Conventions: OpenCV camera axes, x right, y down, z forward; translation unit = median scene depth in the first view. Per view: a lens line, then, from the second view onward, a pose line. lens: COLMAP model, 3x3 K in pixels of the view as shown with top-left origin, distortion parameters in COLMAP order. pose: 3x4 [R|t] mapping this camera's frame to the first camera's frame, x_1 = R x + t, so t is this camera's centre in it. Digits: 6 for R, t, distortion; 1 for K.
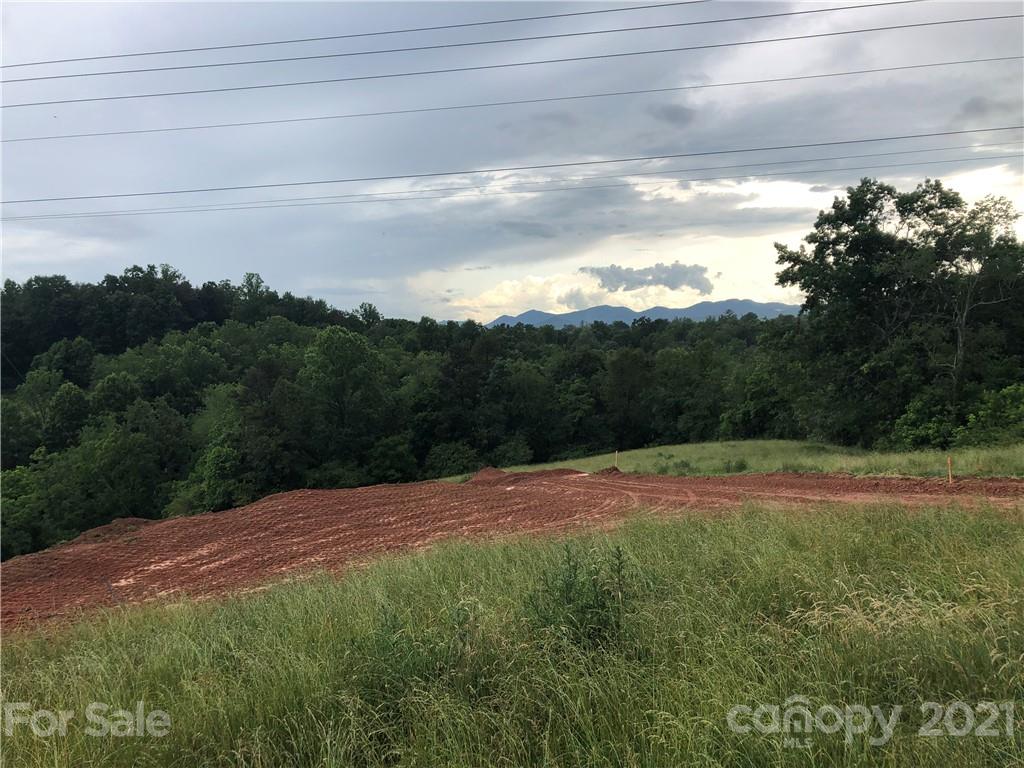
lens RADIAL K [[854.5, 0, 511.0], [0, 854.5, 387.1], [0, 0, 1]] dist [0.040340, -0.054052]
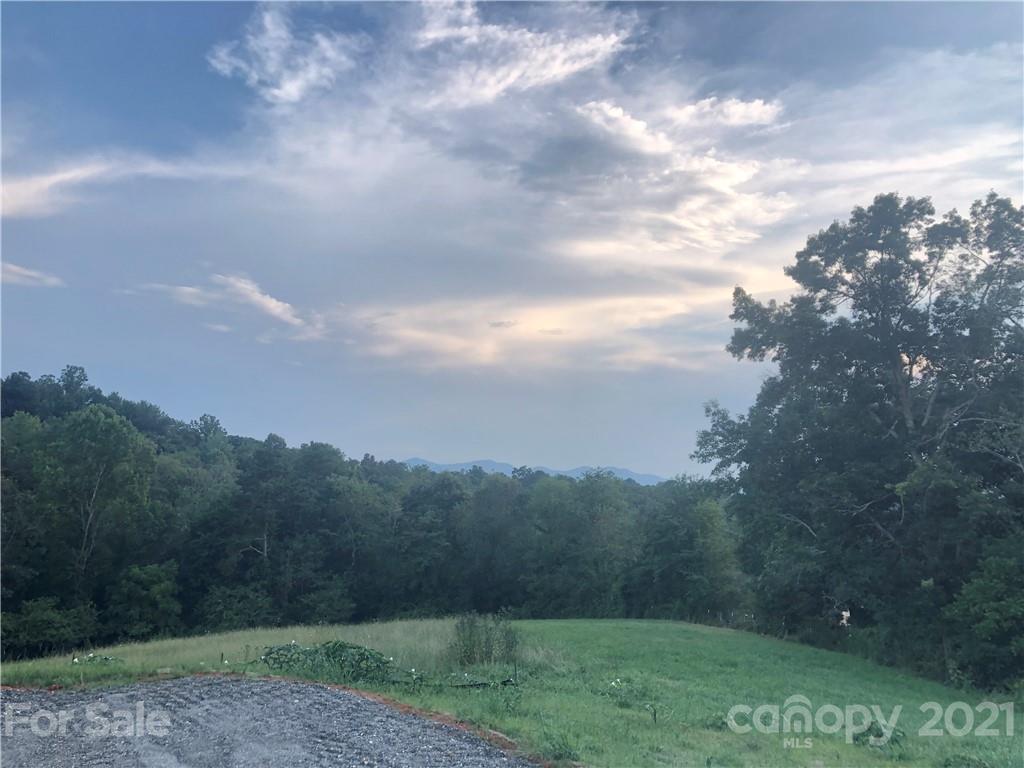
lens RADIAL K [[854.5, 0, 514.1], [0, 854.5, 362.8], [0, 0, 1]] dist [0.040340, -0.054052]
pose [[0.985362, 0.113919, 0.126824, 0.044551], [-0.085637, 0.974036, -0.209570, 0.014361], [-0.147405, 0.195641, 0.969534, 0.232138]]
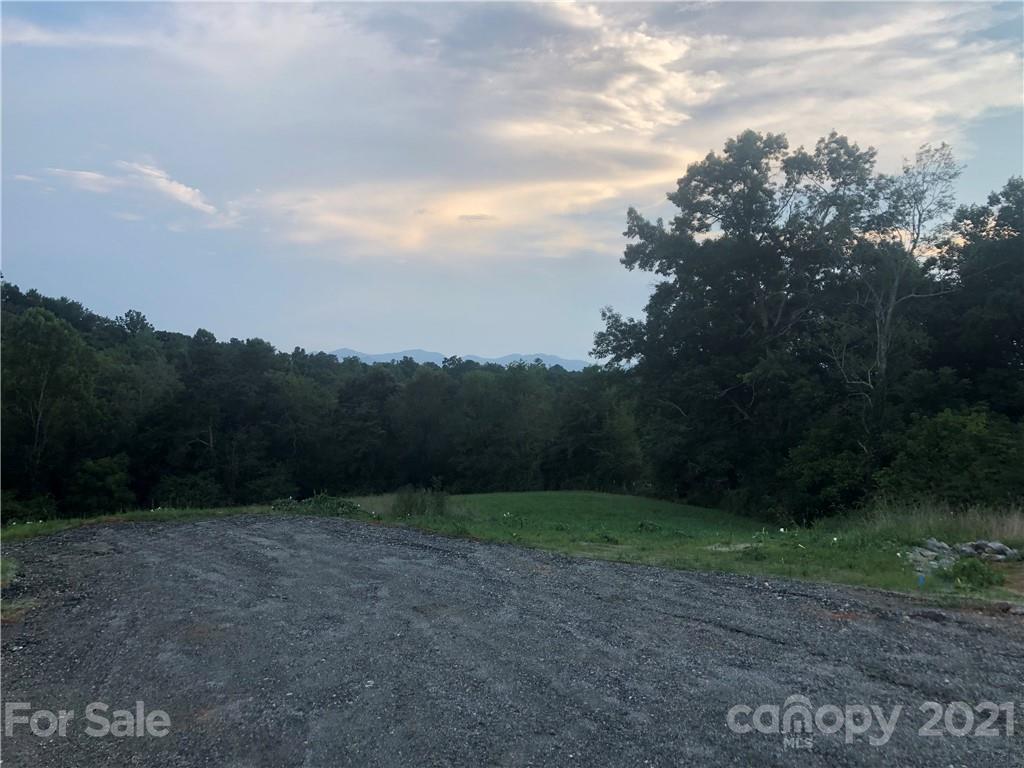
lens RADIAL K [[854.5, 0, 514.5], [0, 854.5, 386.7], [0, 0, 1]] dist [0.040340, -0.054052]
pose [[0.972550, 0.069429, 0.222093, 0.038185], [-0.057733, 0.996603, -0.058739, 0.014732], [-0.225416, 0.044304, 0.973255, 0.177529]]
